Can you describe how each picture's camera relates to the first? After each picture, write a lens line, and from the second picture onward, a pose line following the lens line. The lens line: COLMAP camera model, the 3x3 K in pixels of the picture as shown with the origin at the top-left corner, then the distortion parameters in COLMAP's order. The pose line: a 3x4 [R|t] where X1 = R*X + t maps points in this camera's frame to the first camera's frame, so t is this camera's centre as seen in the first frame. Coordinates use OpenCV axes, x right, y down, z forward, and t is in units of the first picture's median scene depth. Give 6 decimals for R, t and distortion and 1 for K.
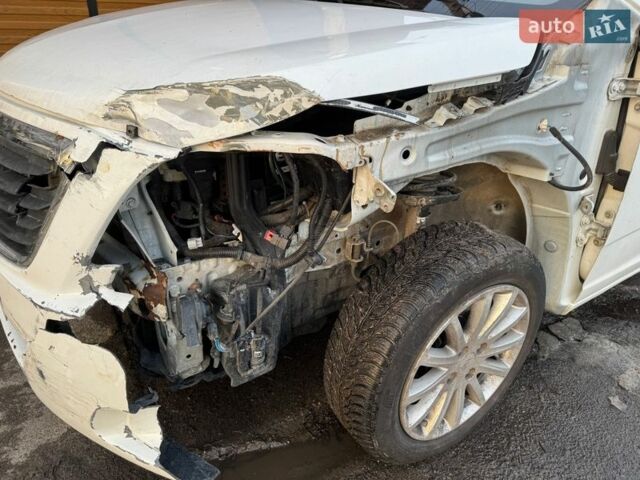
lens RADIAL K [[460.5, 0, 320.0], [0, 460.5, 240.0], [0, 0, 1]] dist [0.002792, -0.001518]
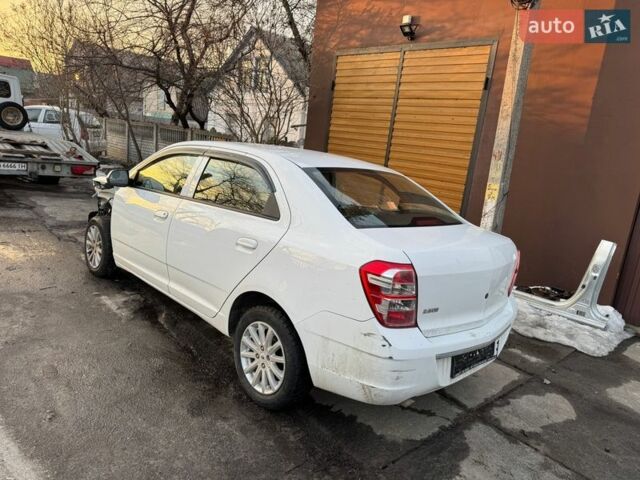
lens RADIAL K [[460.5, 0, 320.0], [0, 460.5, 240.0], [0, 0, 1]] dist [0.002792, -0.001518]
pose [[0.189306, 0.159665, -0.968850, 6.259683], [-0.564846, 0.824800, 0.025559, -1.392598], [0.803189, 0.542413, 0.246326, 2.056007]]
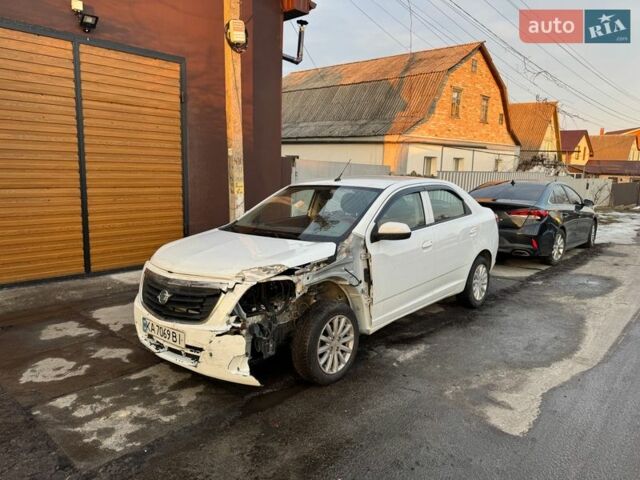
lens RADIAL K [[460.5, 0, 320.0], [0, 460.5, 240.0], [0, 0, 1]] dist [0.002792, -0.001518]
pose [[0.962708, -0.080451, 0.258304, -0.688085], [0.163223, 0.934142, -0.317392, 0.752843], [-0.215758, 0.347717, 0.912437, -2.668930]]
